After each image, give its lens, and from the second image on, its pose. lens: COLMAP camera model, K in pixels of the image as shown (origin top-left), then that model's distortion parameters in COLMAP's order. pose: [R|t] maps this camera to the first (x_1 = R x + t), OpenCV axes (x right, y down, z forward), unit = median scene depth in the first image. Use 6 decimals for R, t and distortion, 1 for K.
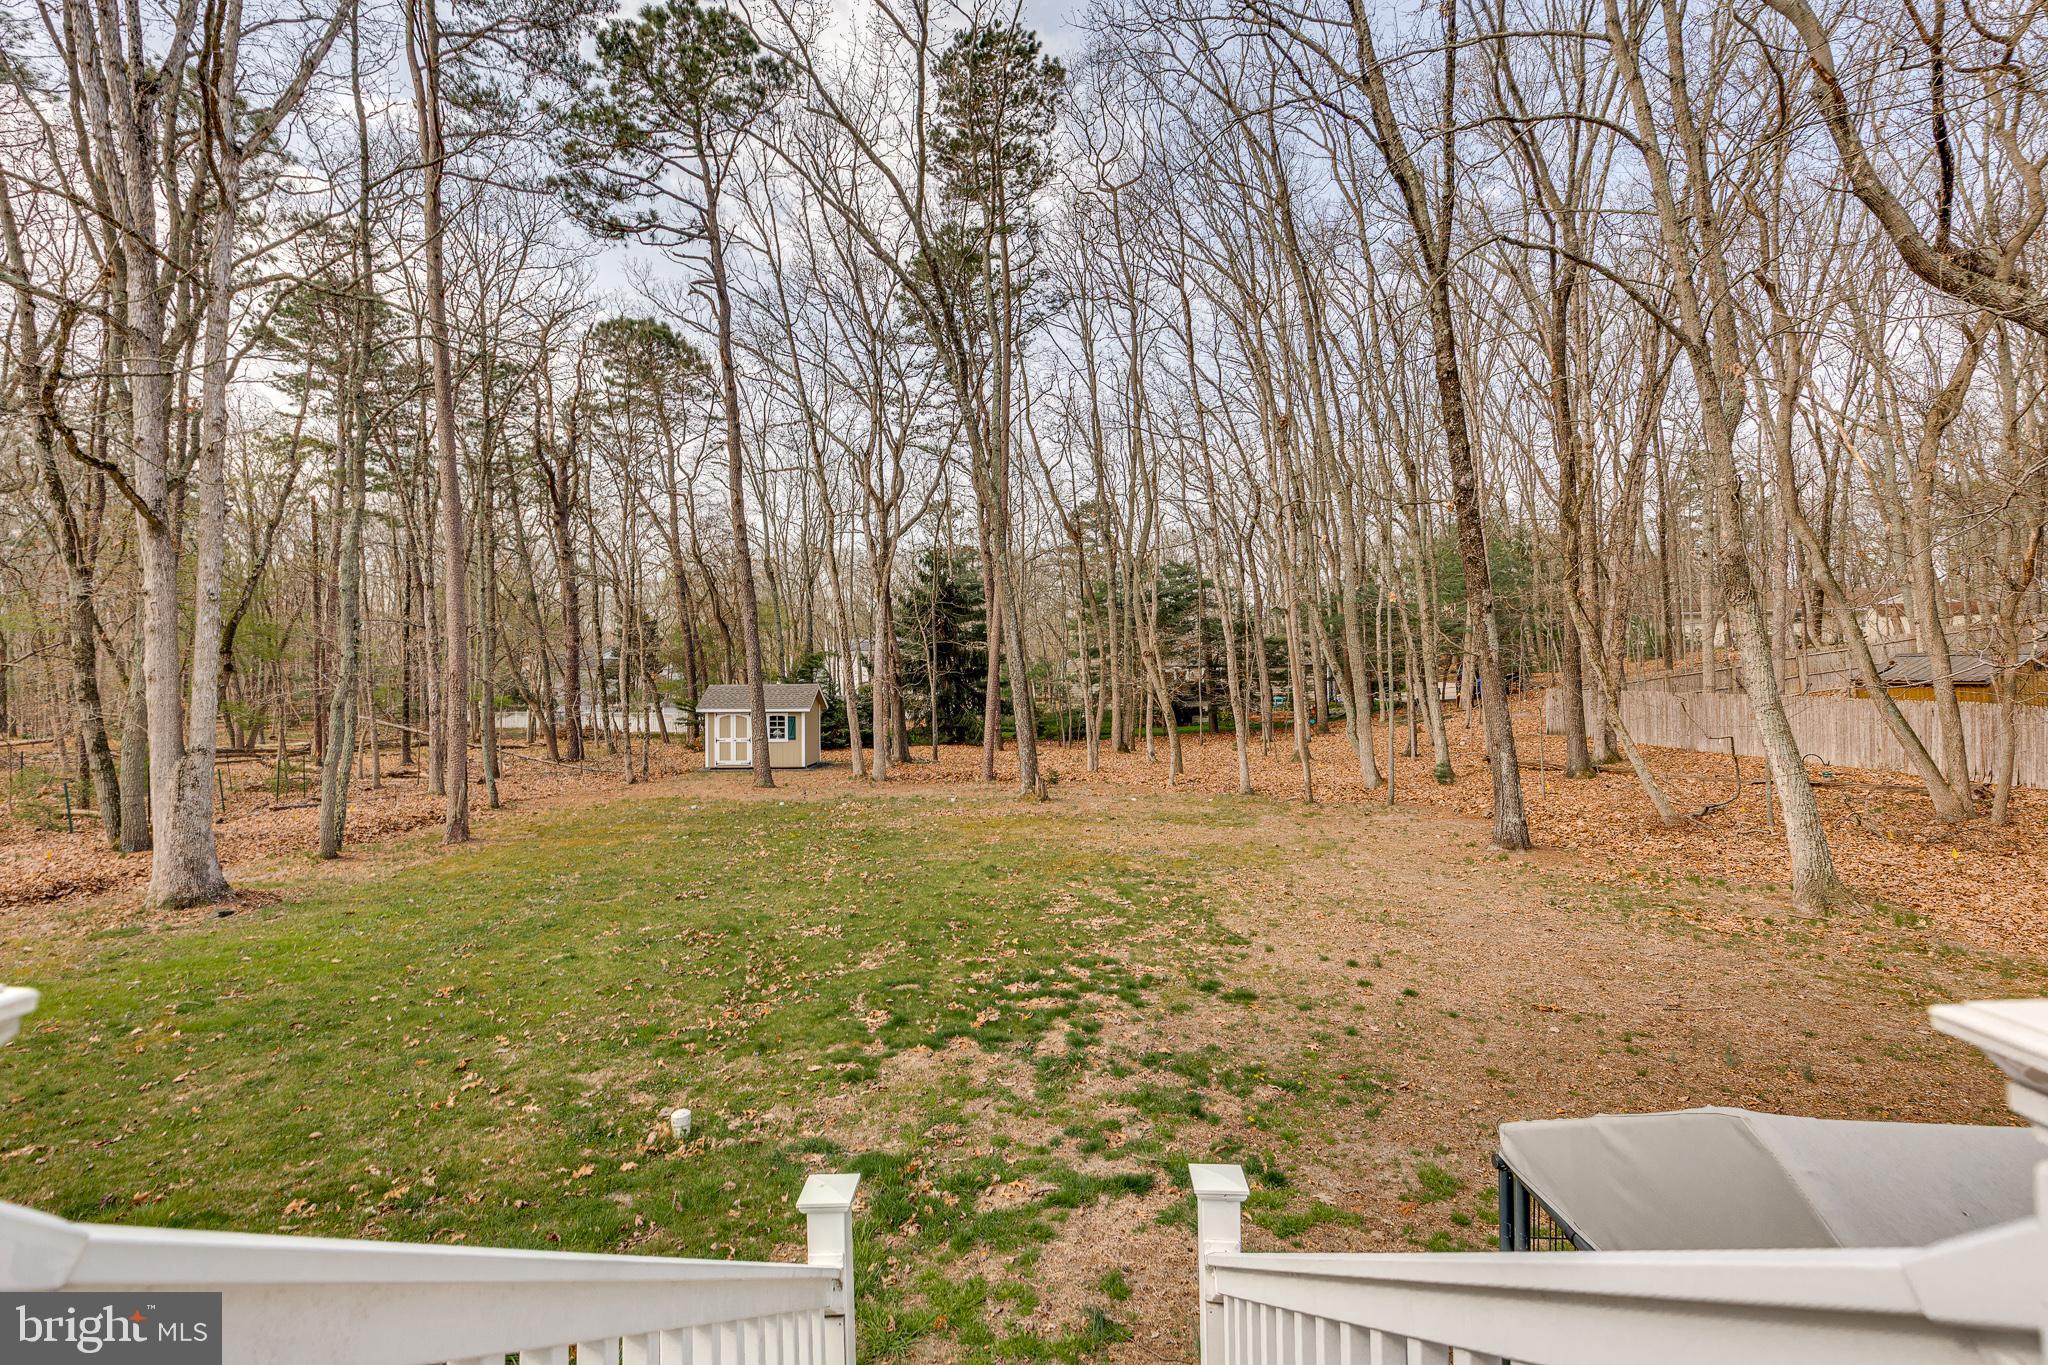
lens RADIAL K [[925.7, 0, 1018.1], [0, 925.7, 680.8], [0, 0, 1]] dist [0.005029, -0.002616]
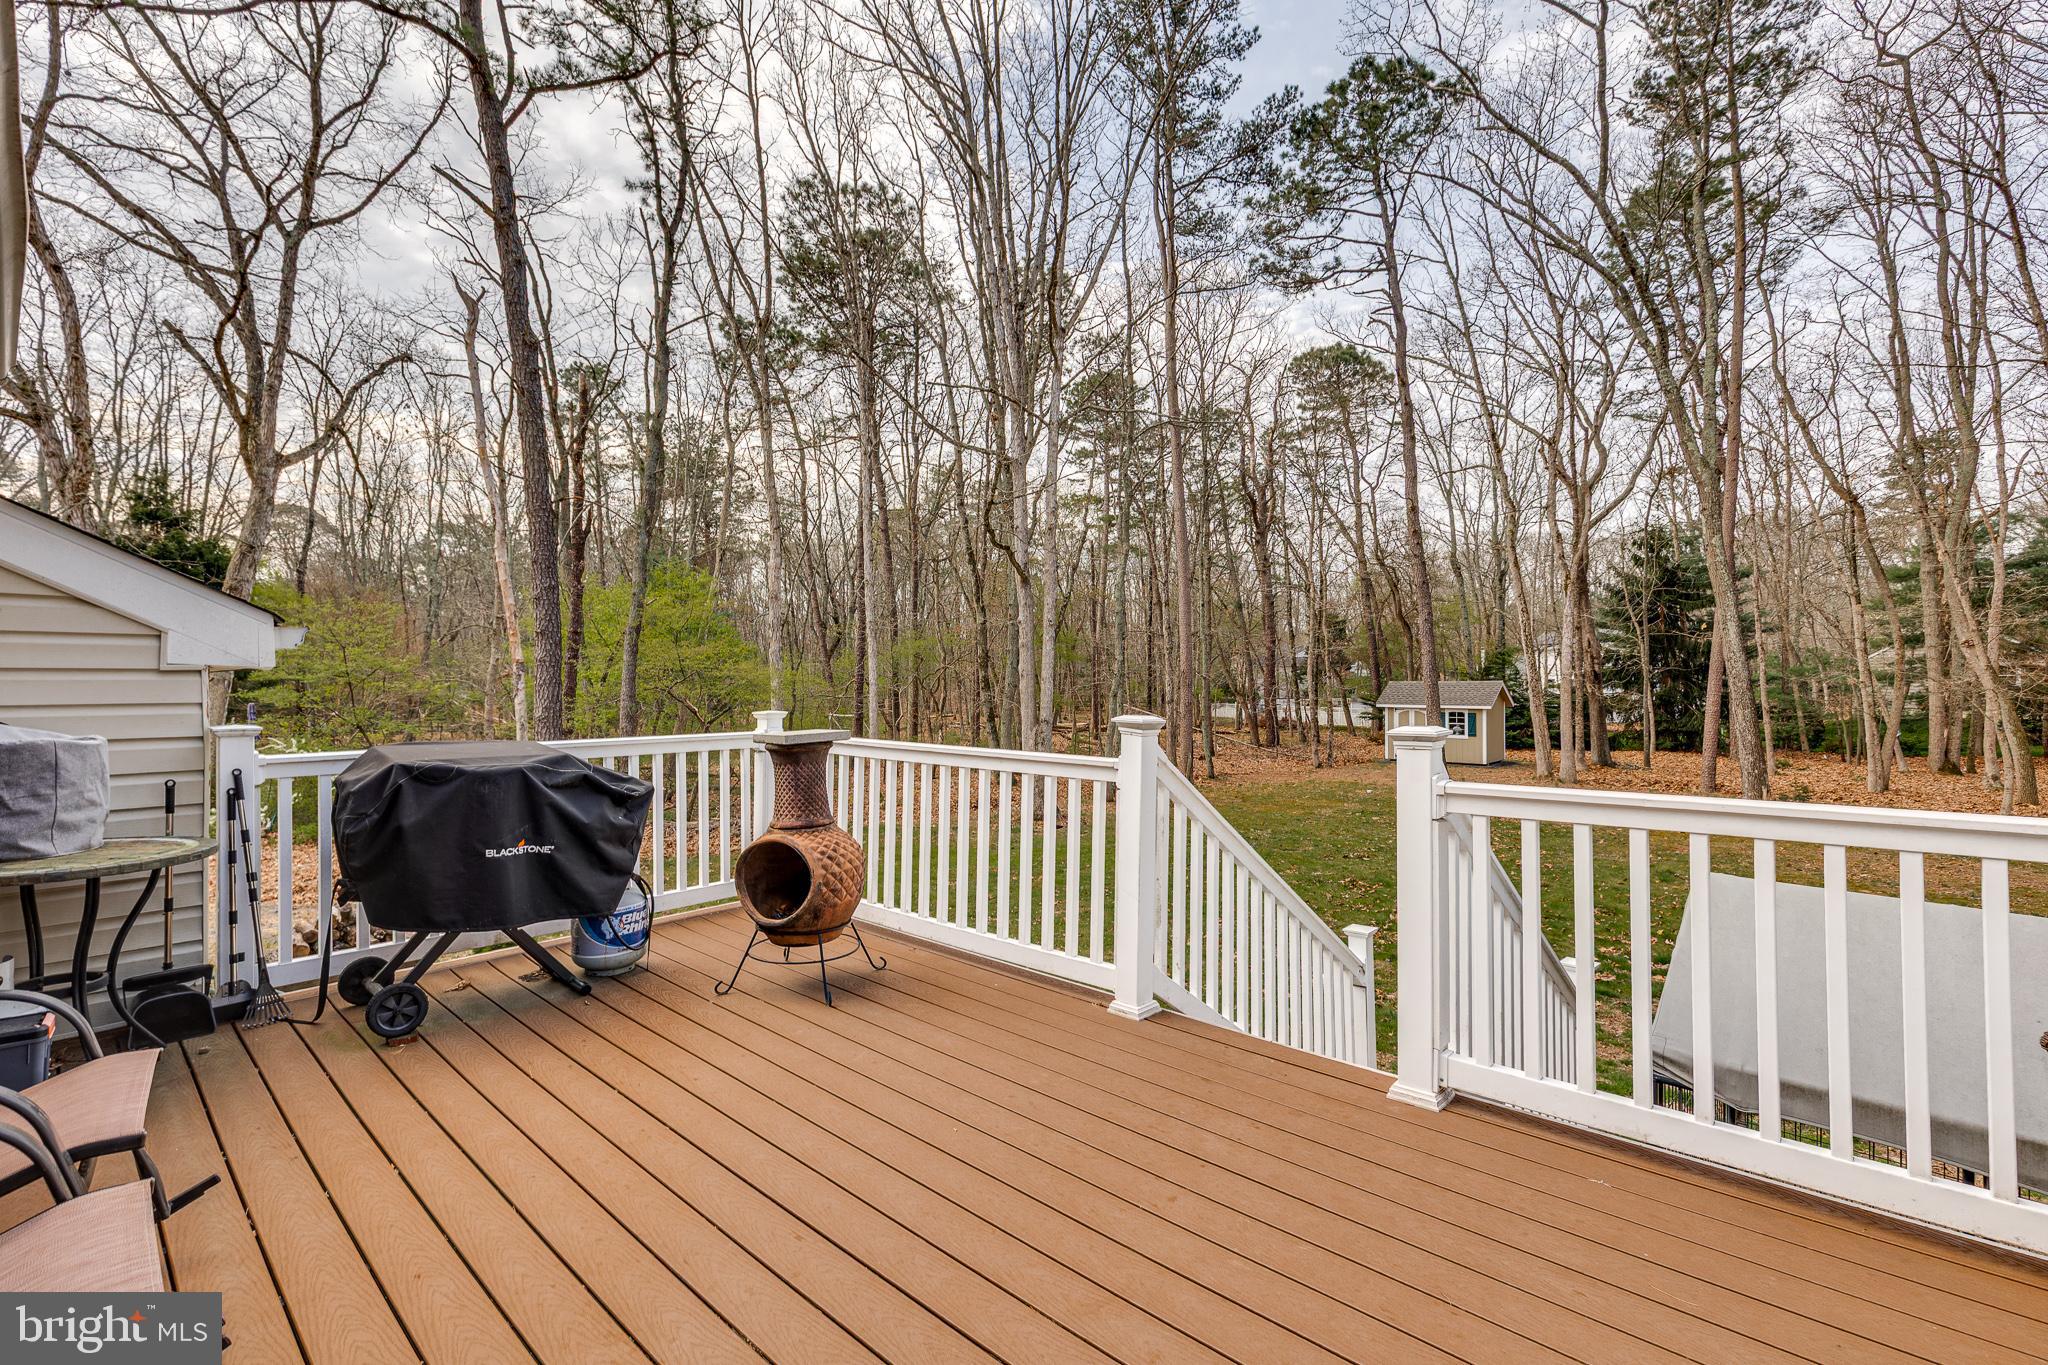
lens RADIAL K [[925.7, 0, 1038.4], [0, 925.7, 669.8], [0, 0, 1]] dist [0.005029, -0.002616]
pose [[0.766725, -0.002425, -0.641971, 0.038162], [-0.002524, 0.999974, -0.006791, -0.000569], [0.641971, 0.006827, 0.766699, -0.069176]]
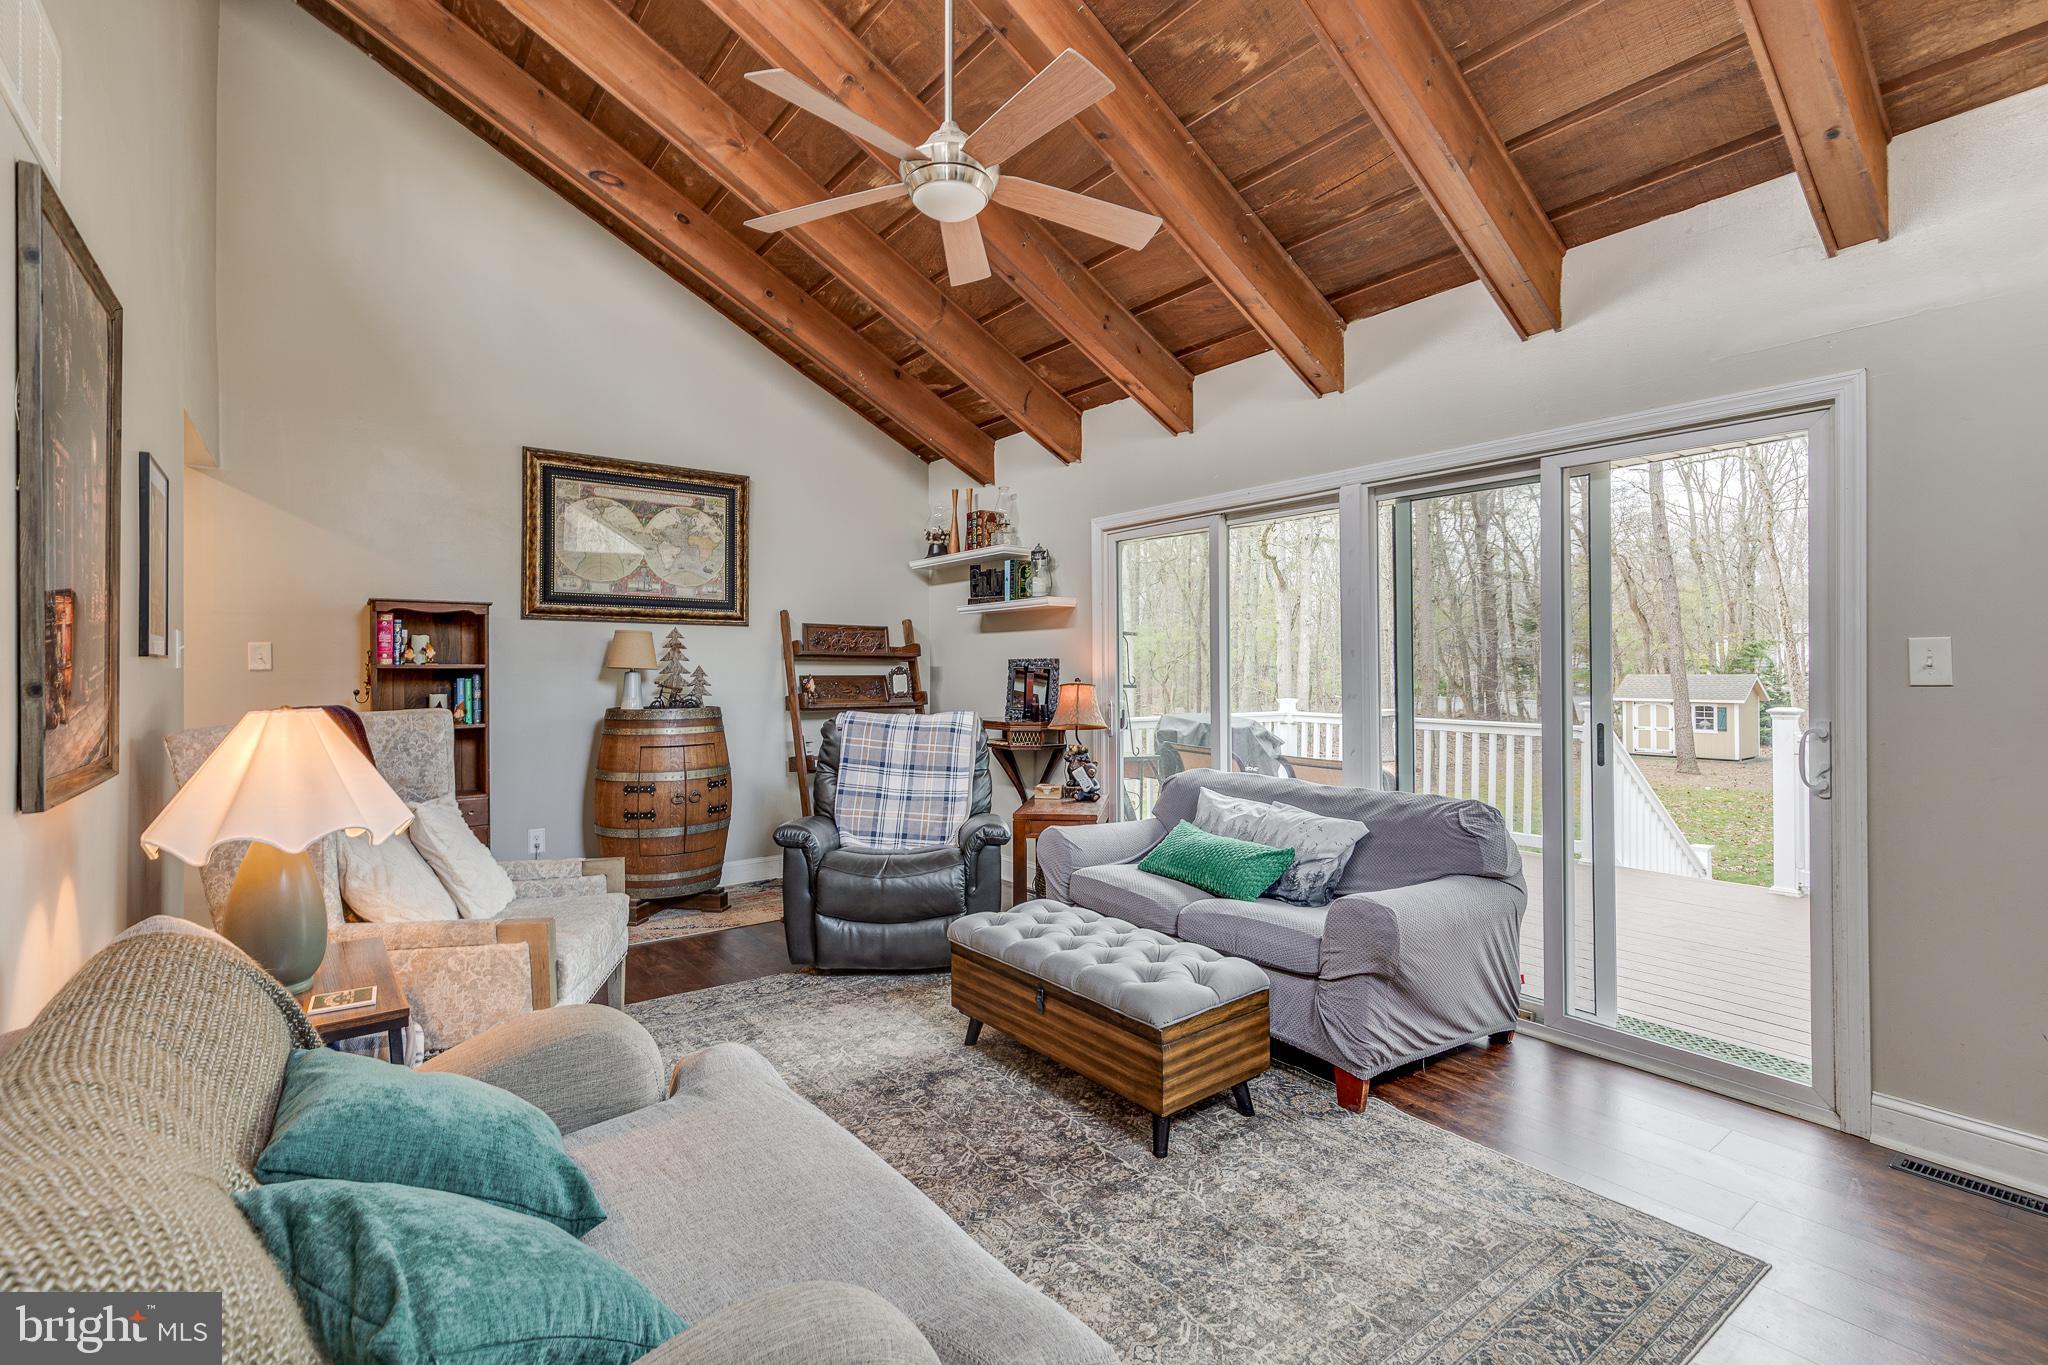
lens RADIAL K [[925.7, 0, 1035.2], [0, 925.7, 663.6], [0, 0, 1]] dist [0.005029, -0.002616]
pose [[0.632834, -0.002231, -0.774284, 0.053656], [-0.003142, 0.999980, -0.005449, -0.000615], [0.774281, 0.005881, 0.632815, -0.177932]]
